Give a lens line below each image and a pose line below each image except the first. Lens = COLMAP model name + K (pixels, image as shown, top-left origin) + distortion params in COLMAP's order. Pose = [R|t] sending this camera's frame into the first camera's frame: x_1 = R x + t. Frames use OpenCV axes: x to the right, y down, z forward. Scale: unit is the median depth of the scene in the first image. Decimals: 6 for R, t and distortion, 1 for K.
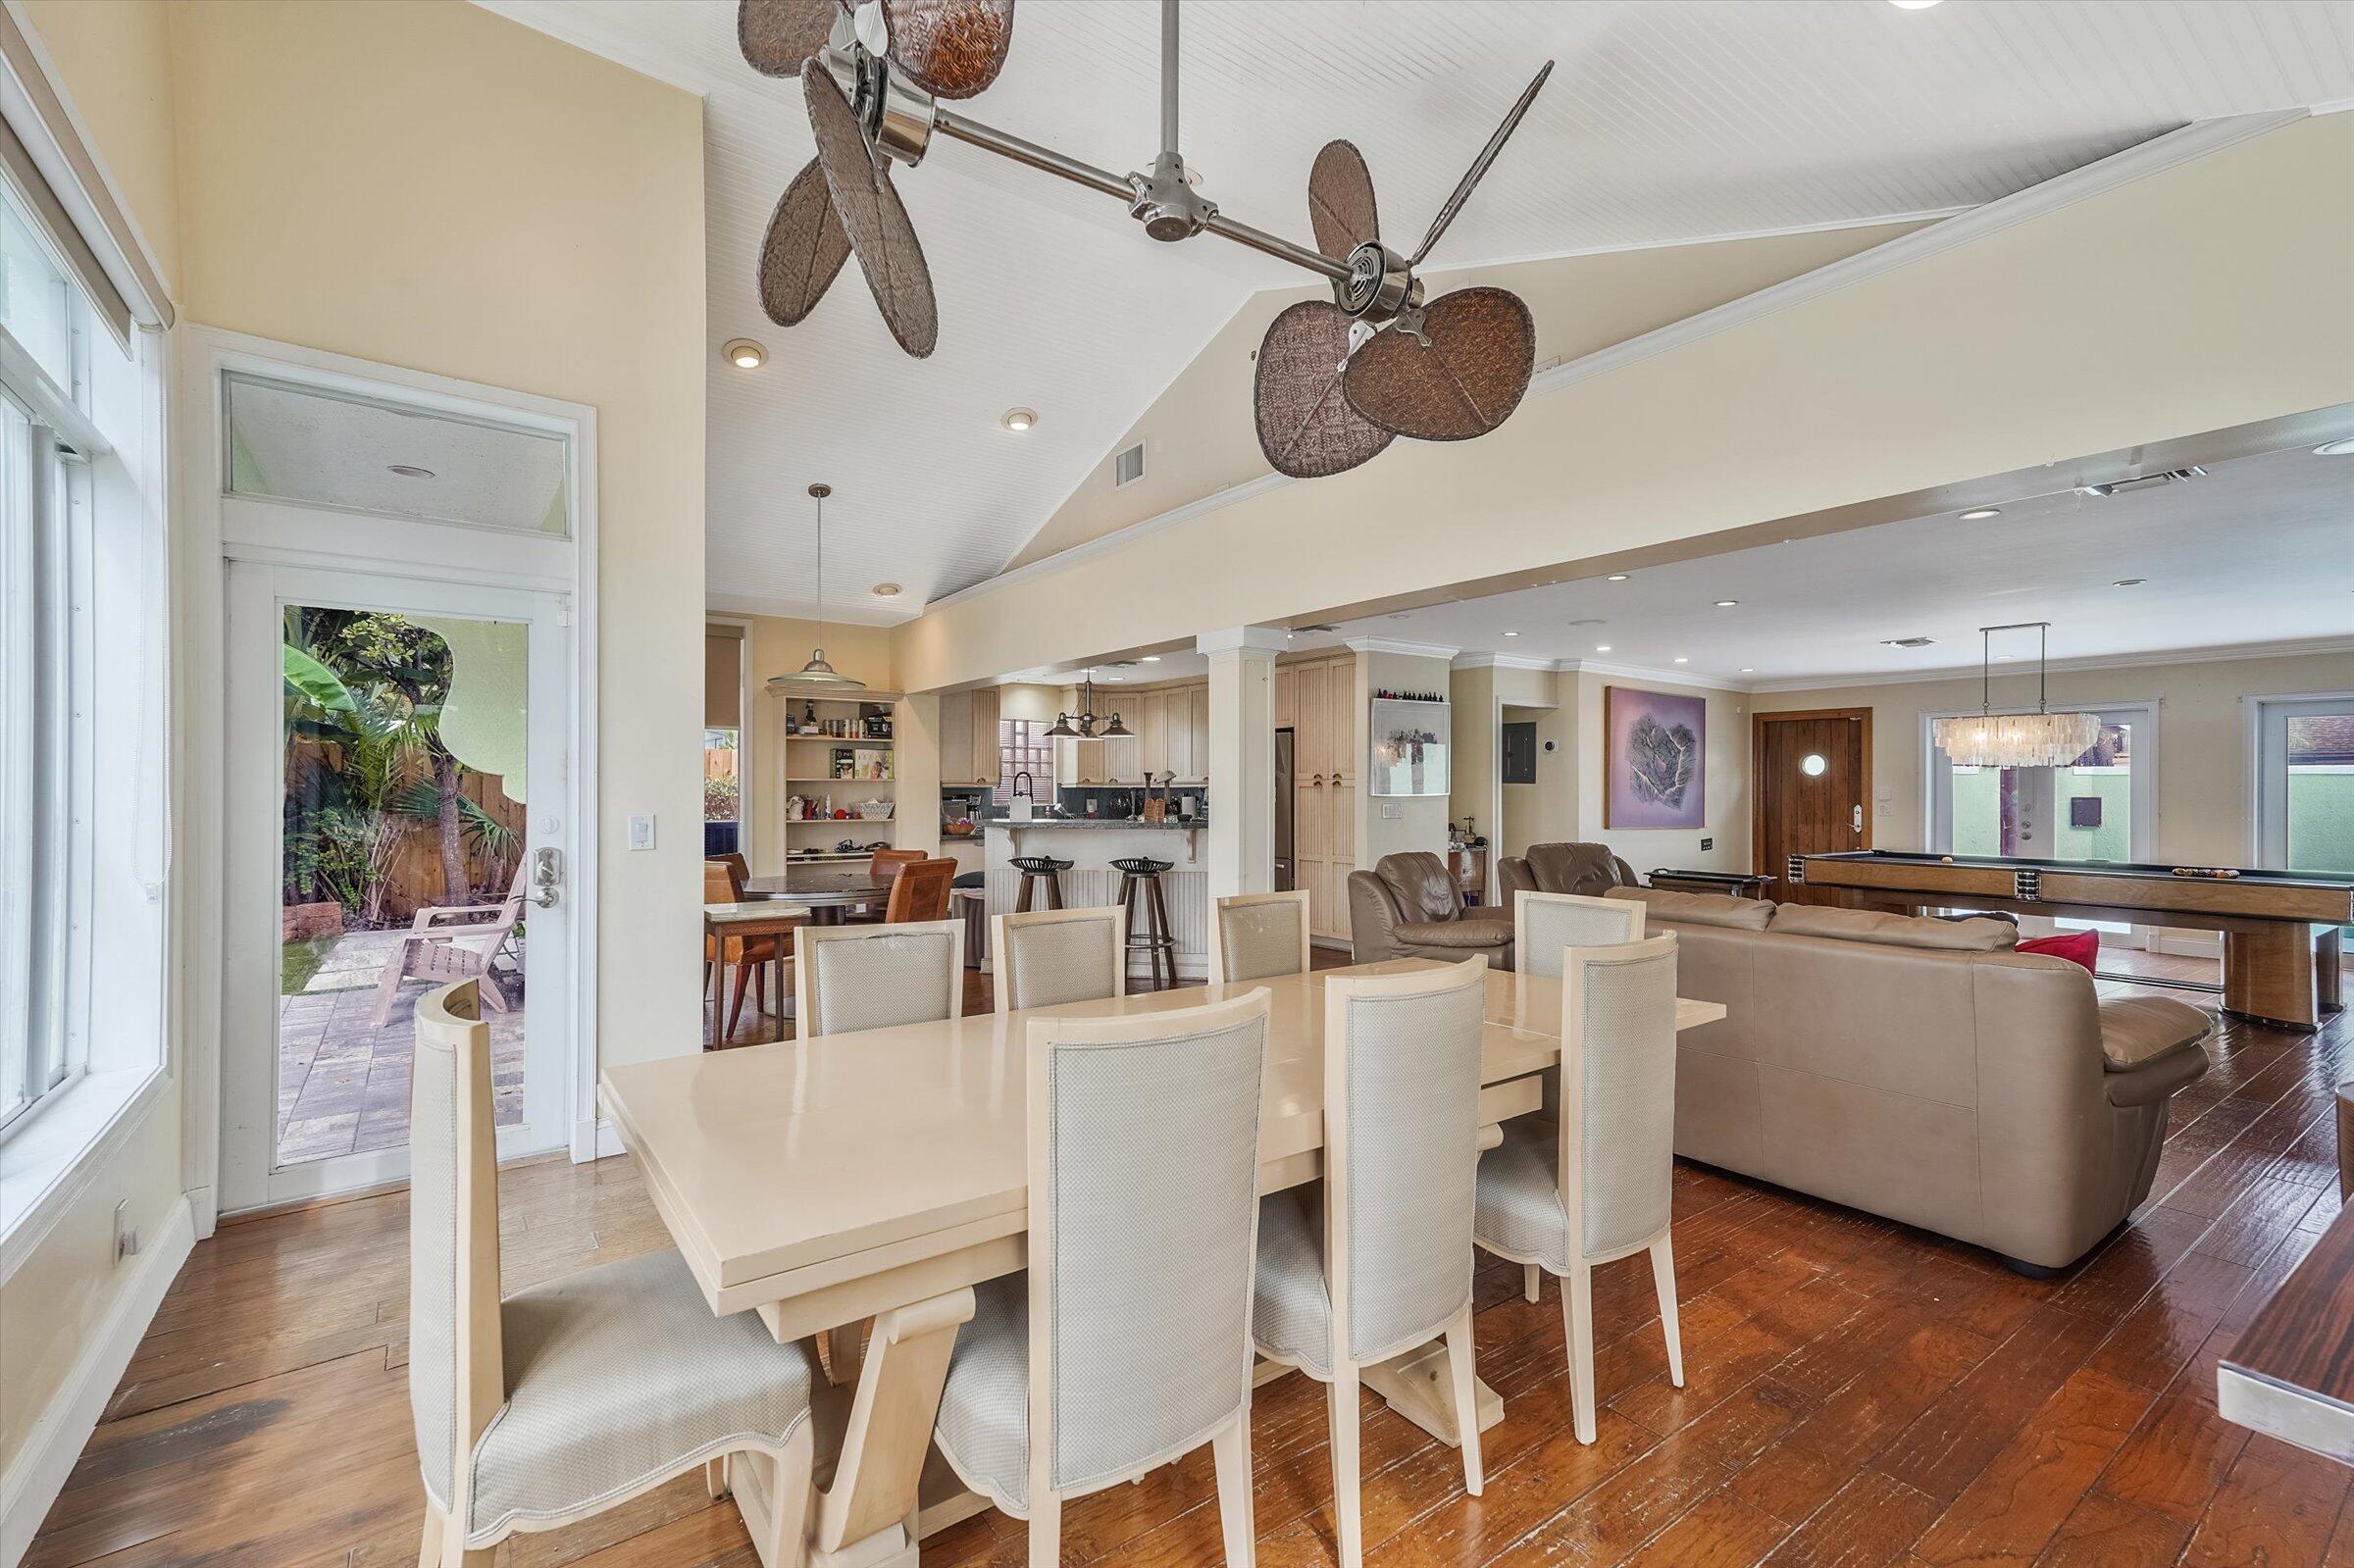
lens RADIAL K [[1032.7, 0, 1174.2], [0, 1032.7, 792.7], [0, 0, 1]] dist [0.018093, 0.002898]
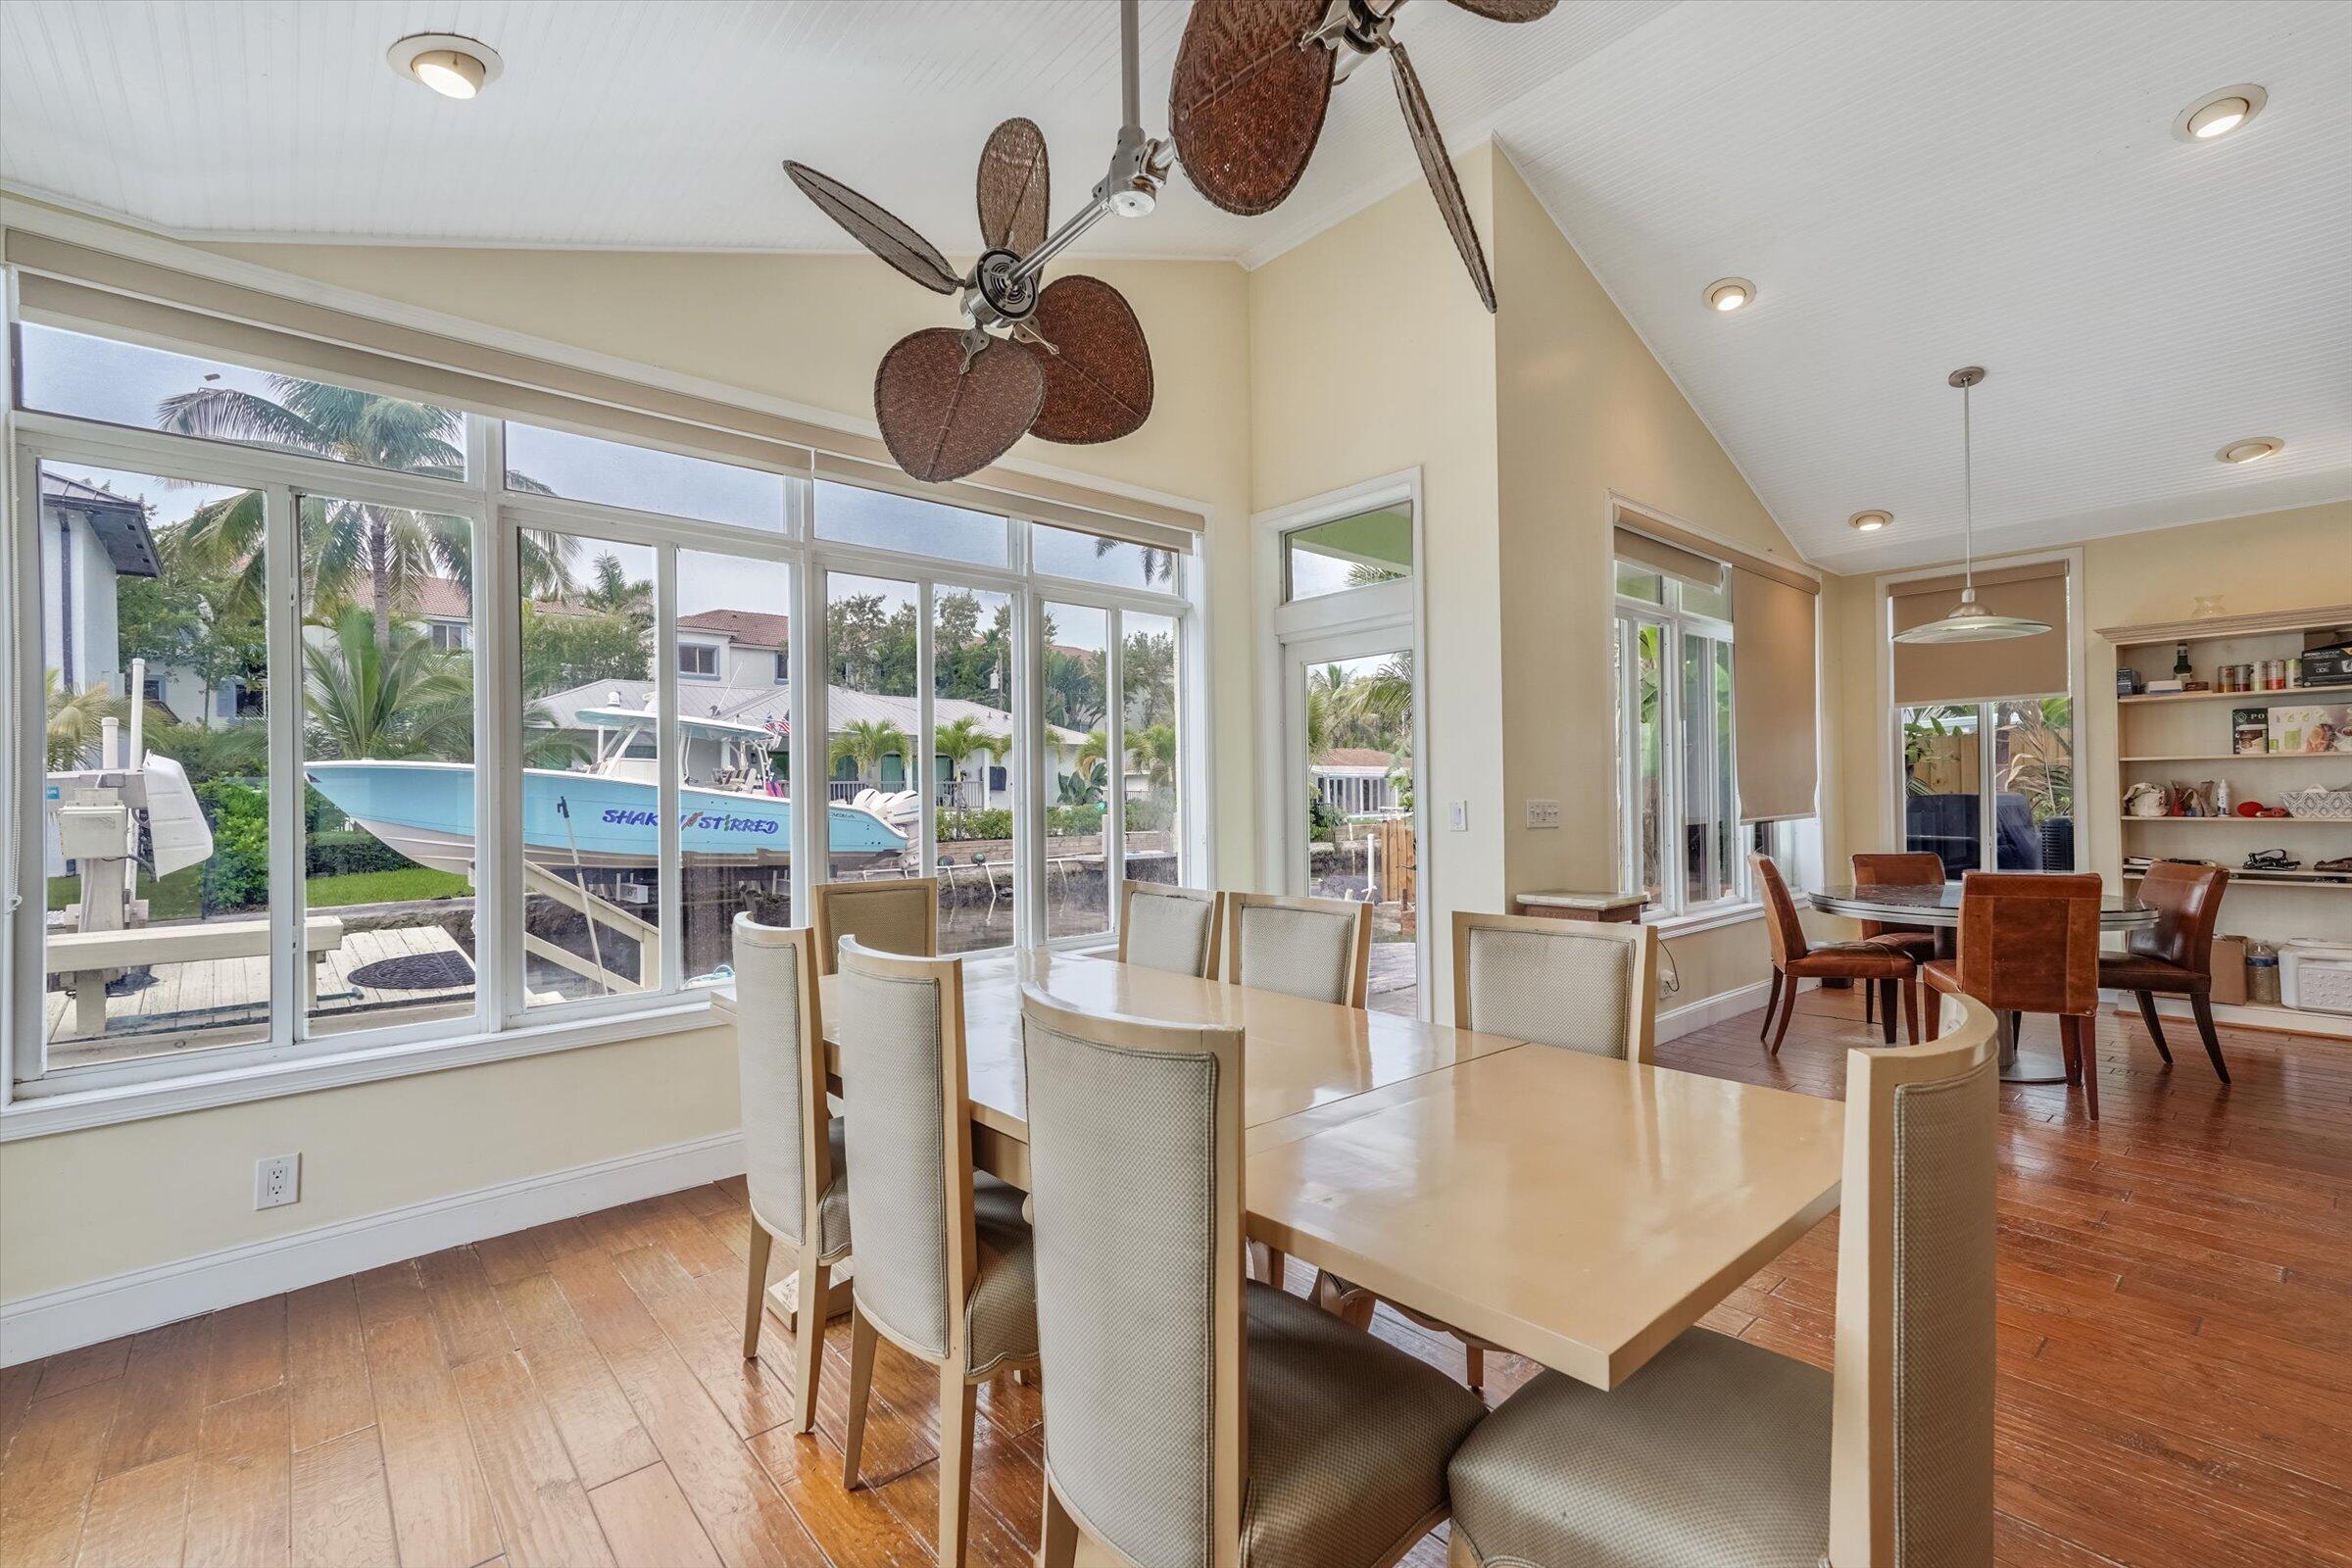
lens RADIAL K [[1032.0, 0, 1173.4], [0, 1032.0, 782.4], [0, 0, 1]] dist [0.018093, 0.002898]
pose [[0.113067, -0.004997, -0.993575, 0.257818], [0.013495, 0.999903, -0.003493, -0.002758], [0.993496, -0.013013, 0.113124, 0.256653]]
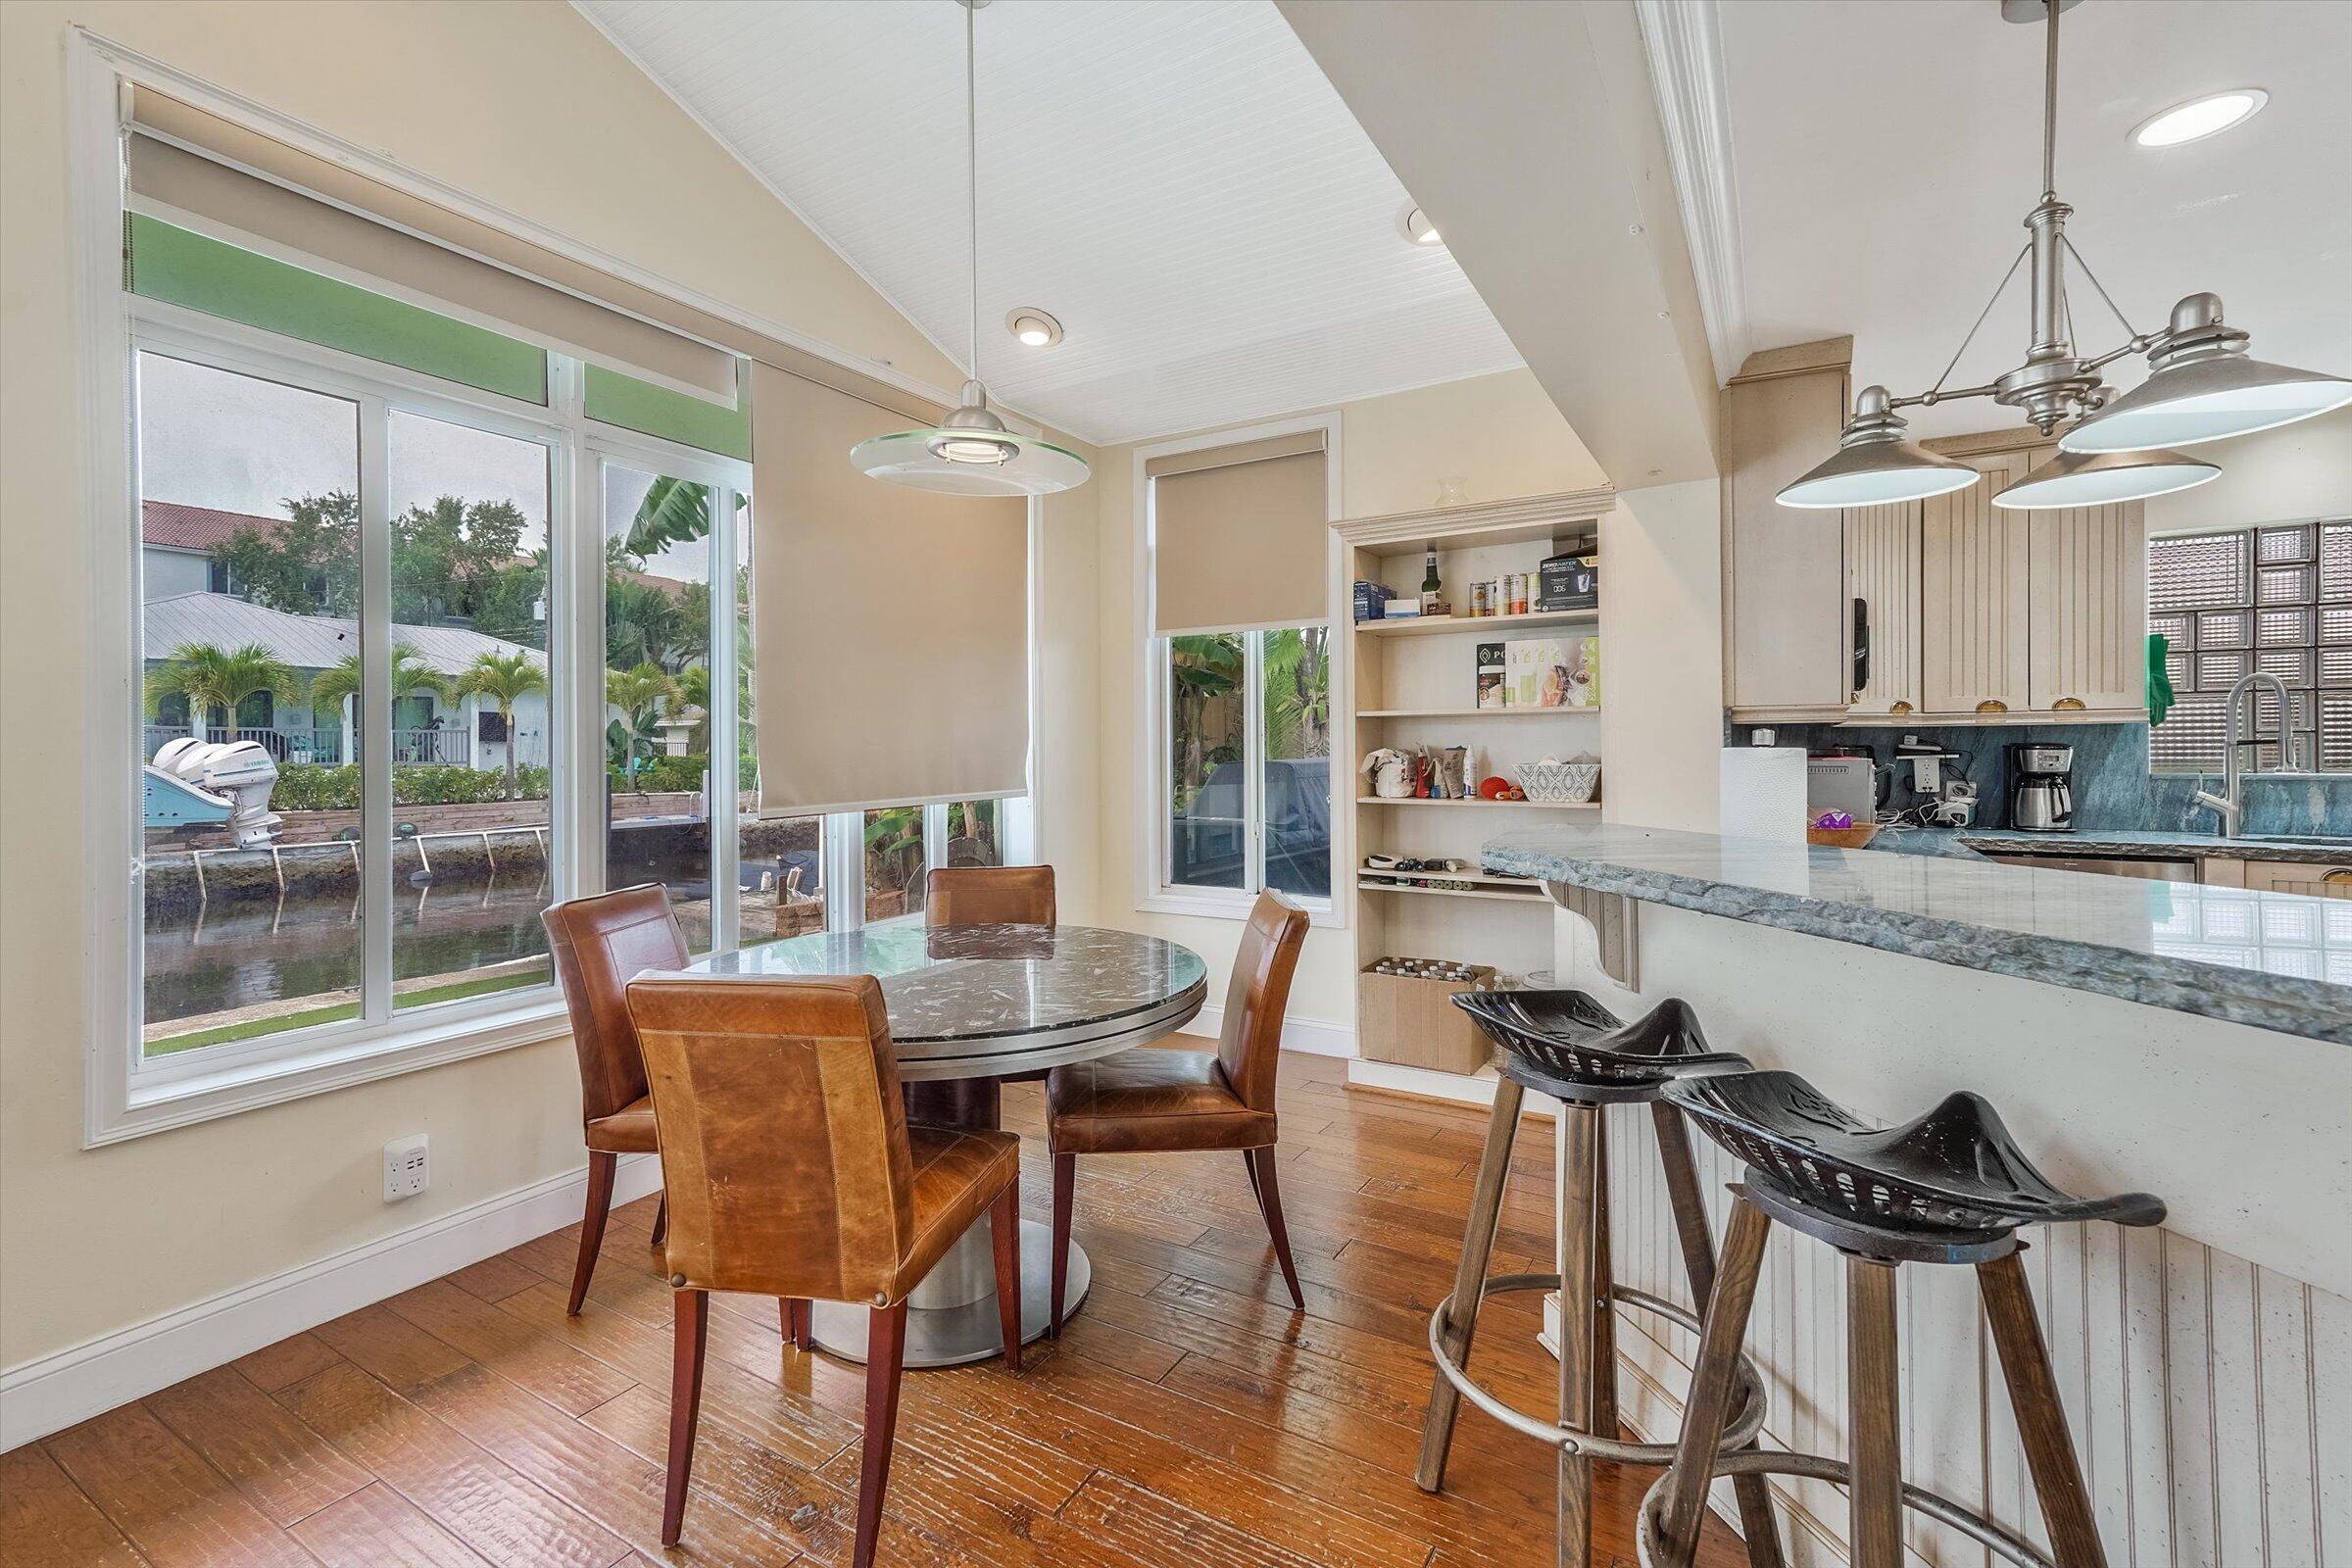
lens RADIAL K [[1032.0, 0, 1174.5], [0, 1032.0, 737.2], [0, 0, 1]] dist [0.018093, 0.002898]
pose [[0.396556, -0.001576, -0.918009, 0.035066], [0.002934, 0.999996, -0.000449, -0.001488], [0.918006, -0.002515, 0.396559, 0.695828]]
